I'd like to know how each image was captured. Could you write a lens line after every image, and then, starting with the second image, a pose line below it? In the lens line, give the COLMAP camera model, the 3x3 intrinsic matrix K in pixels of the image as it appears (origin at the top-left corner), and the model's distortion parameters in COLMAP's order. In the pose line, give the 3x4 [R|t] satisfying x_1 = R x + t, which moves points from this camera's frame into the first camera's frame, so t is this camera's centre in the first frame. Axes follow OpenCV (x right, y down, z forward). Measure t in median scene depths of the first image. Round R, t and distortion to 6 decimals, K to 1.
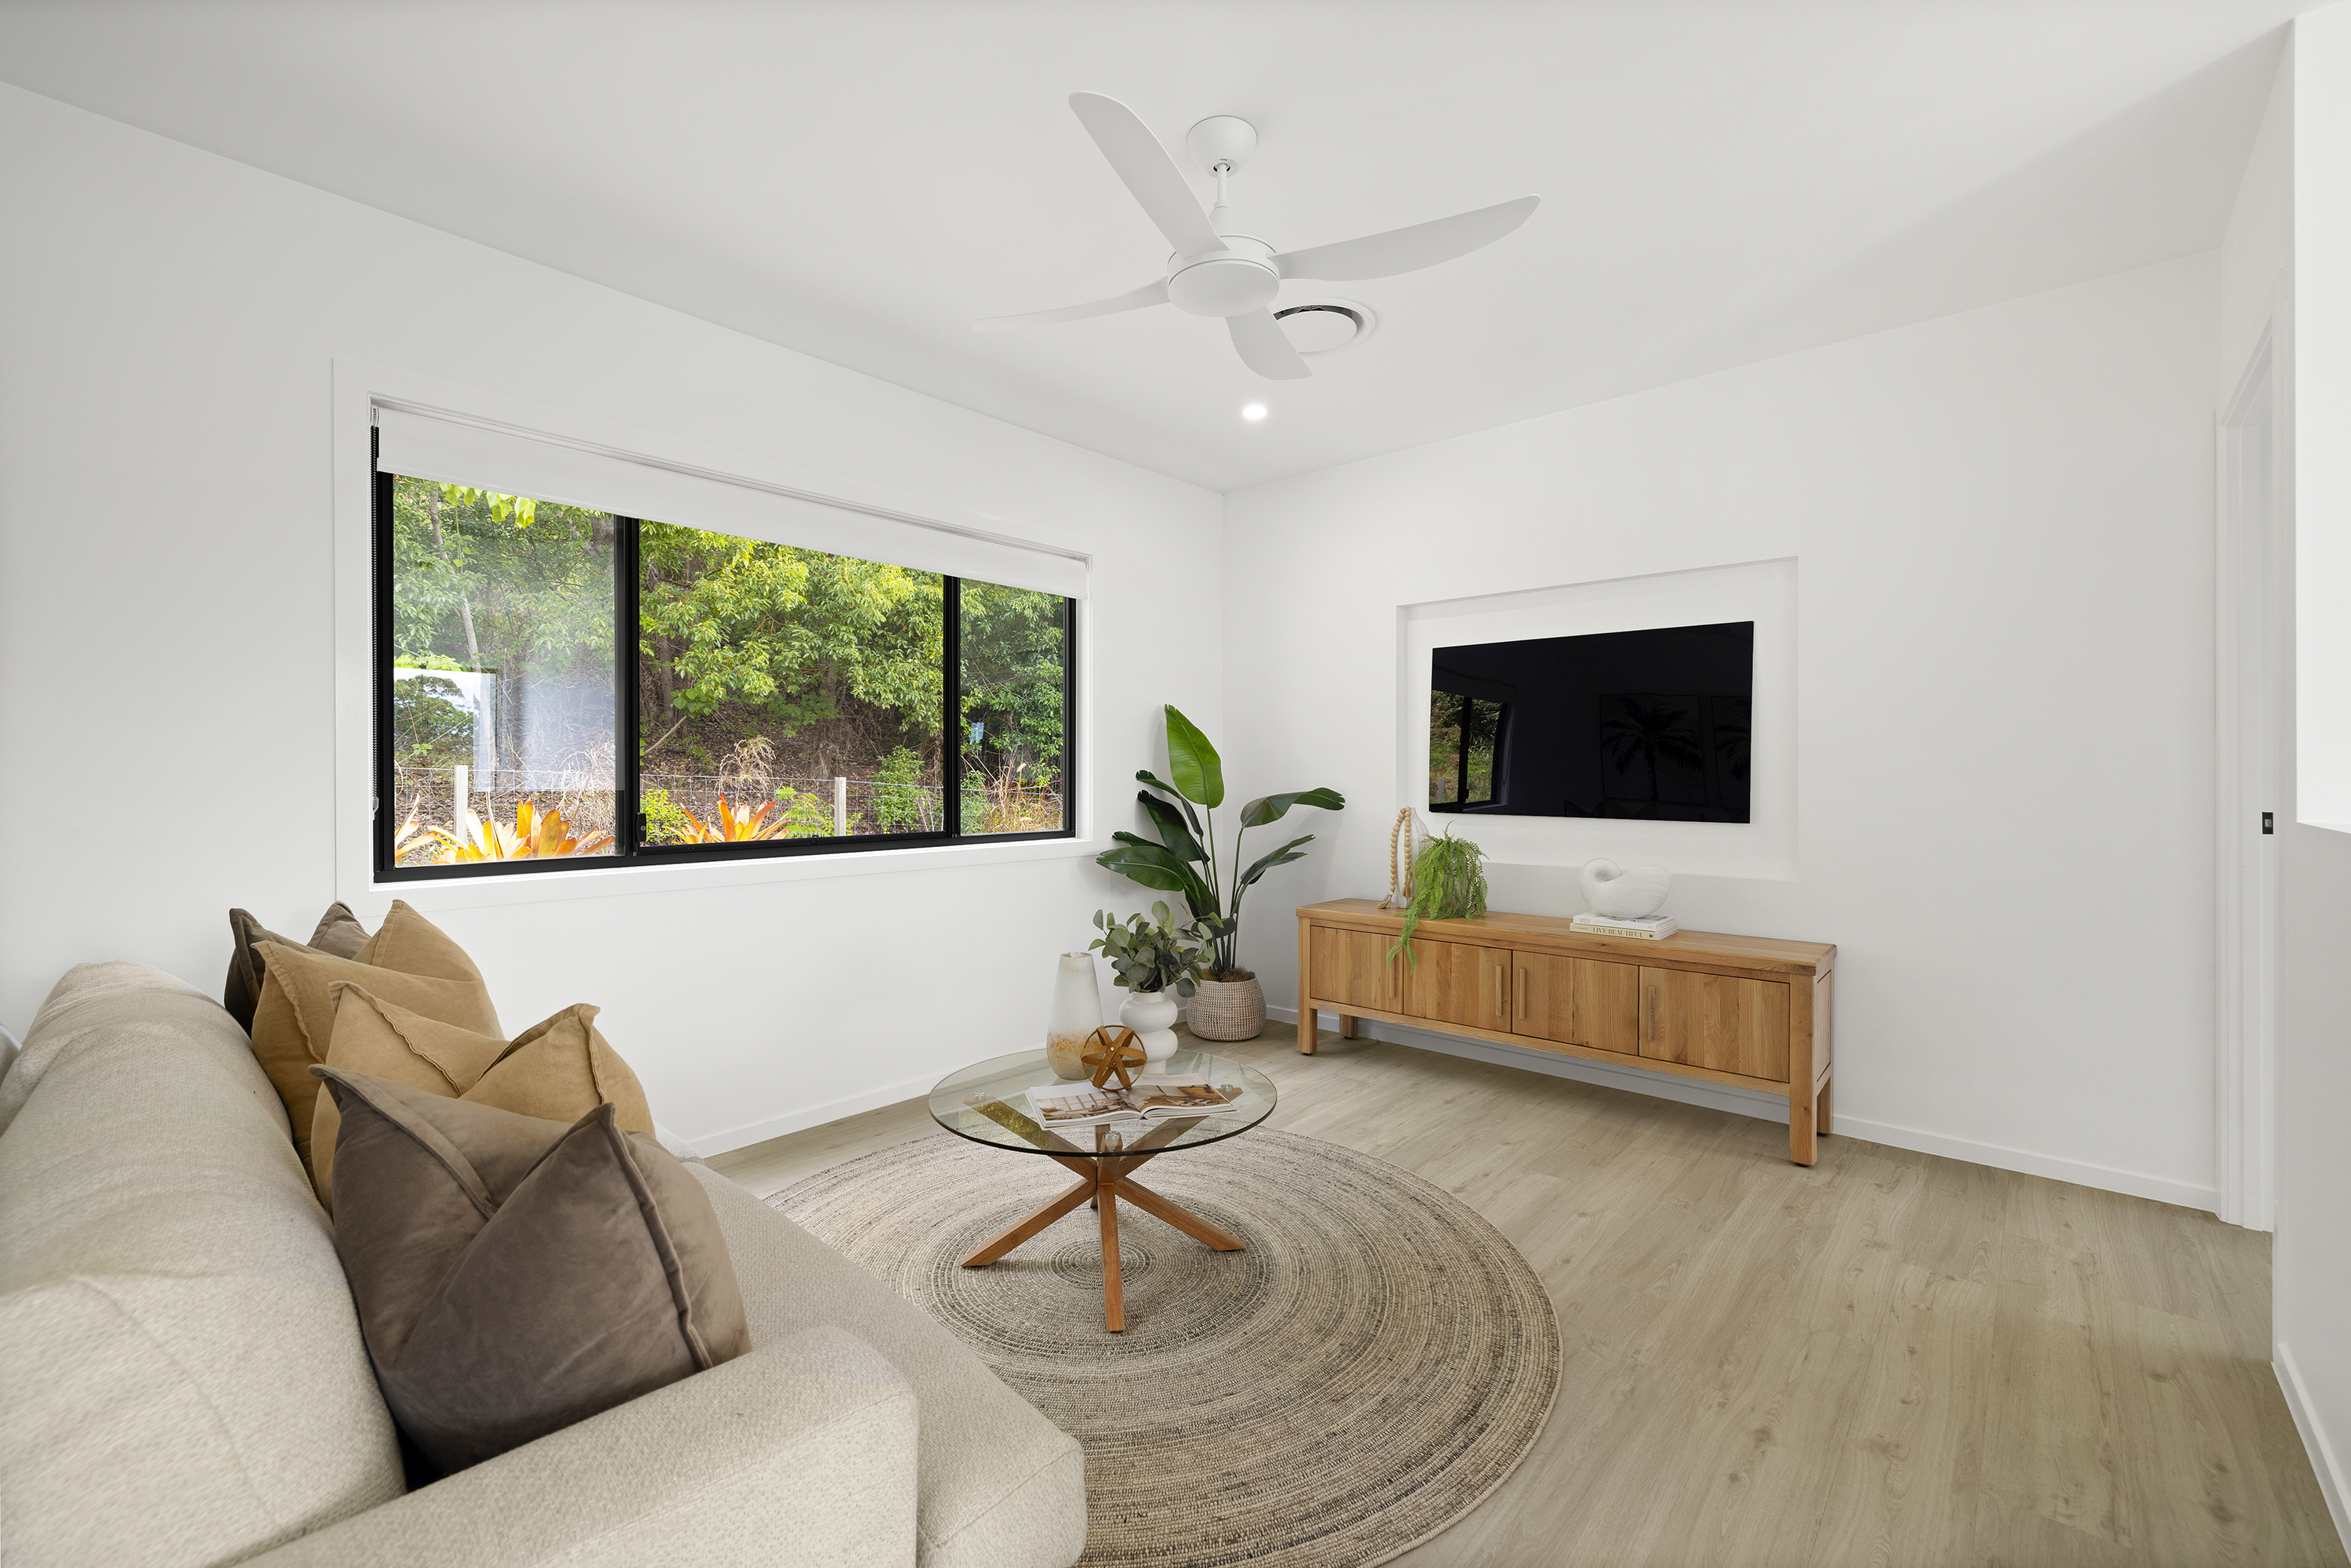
lens RADIAL K [[986.4, 0, 1173.9], [0, 986.4, 772.4], [0, 0, 1]] dist [-0.001736, -0.000039]
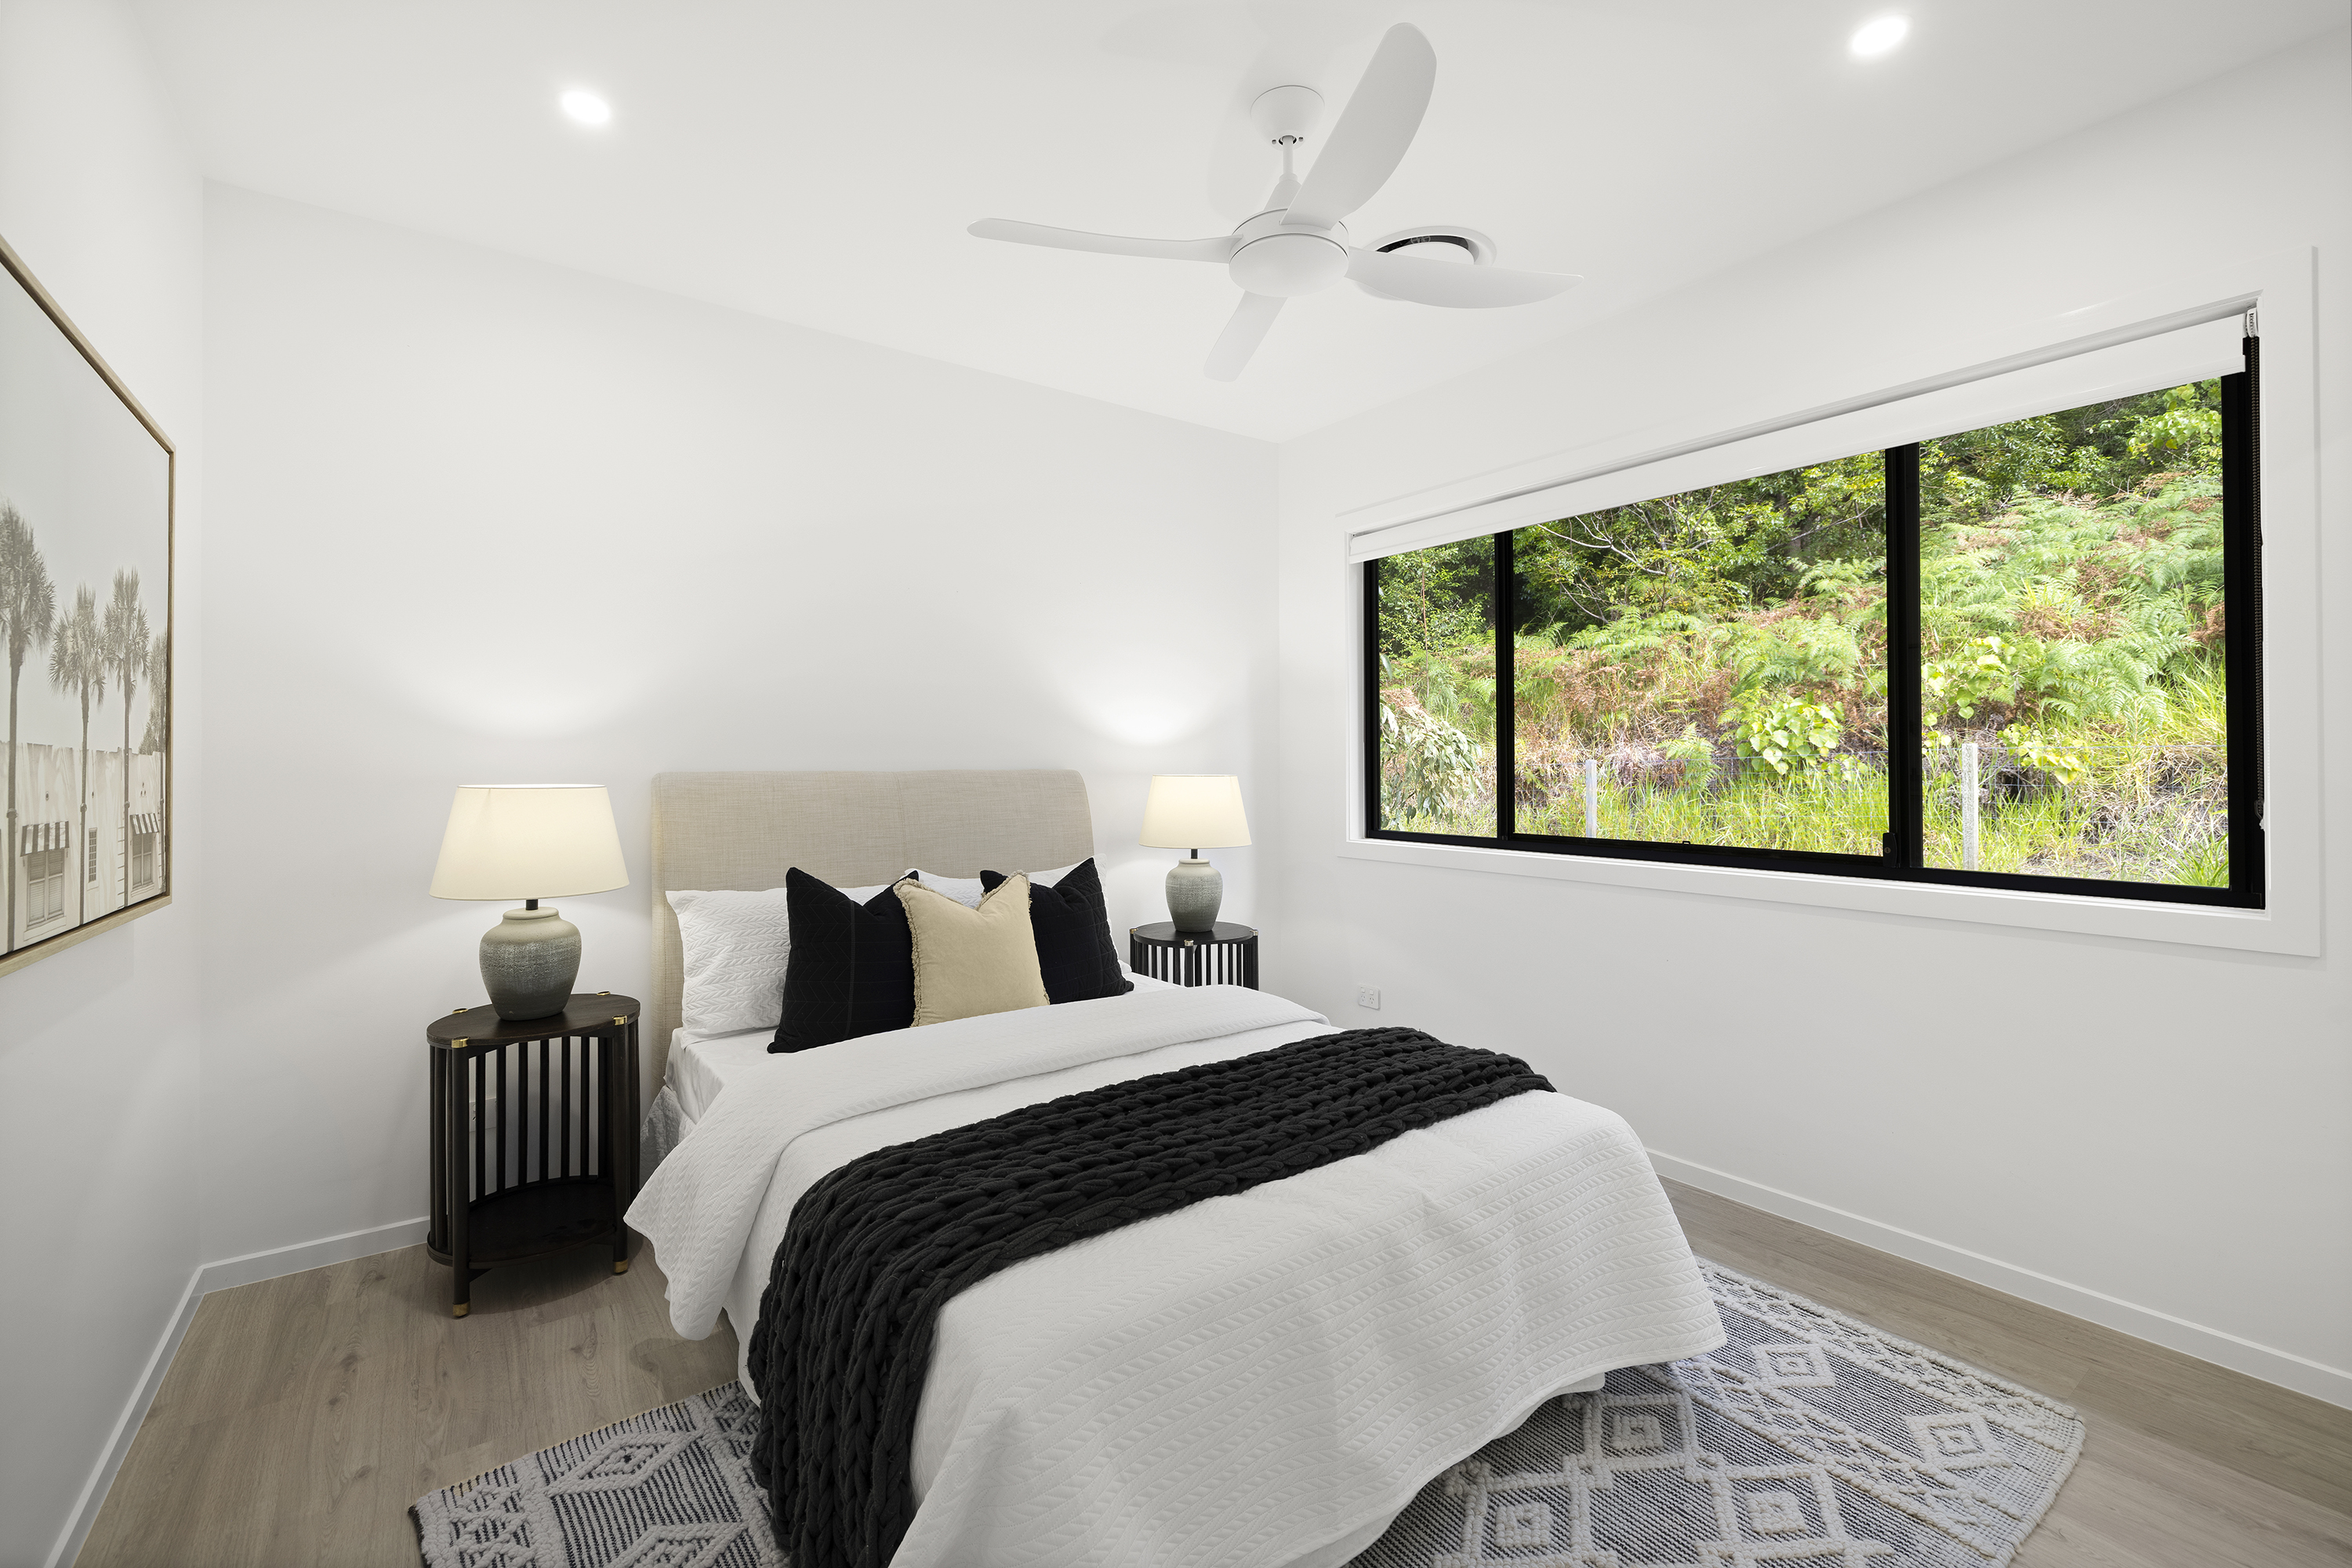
lens RADIAL K [[986.9, 0, 1174.4], [0, 986.9, 772.4], [0, 0, 1]] dist [-0.001736, -0.000039]
pose [[-0.180241, 0.001445, -0.983621, 0.470450], [-0.007945, 0.999964, 0.002925, 0.007868], [0.983590, 0.008342, -0.180223, 0.664917]]
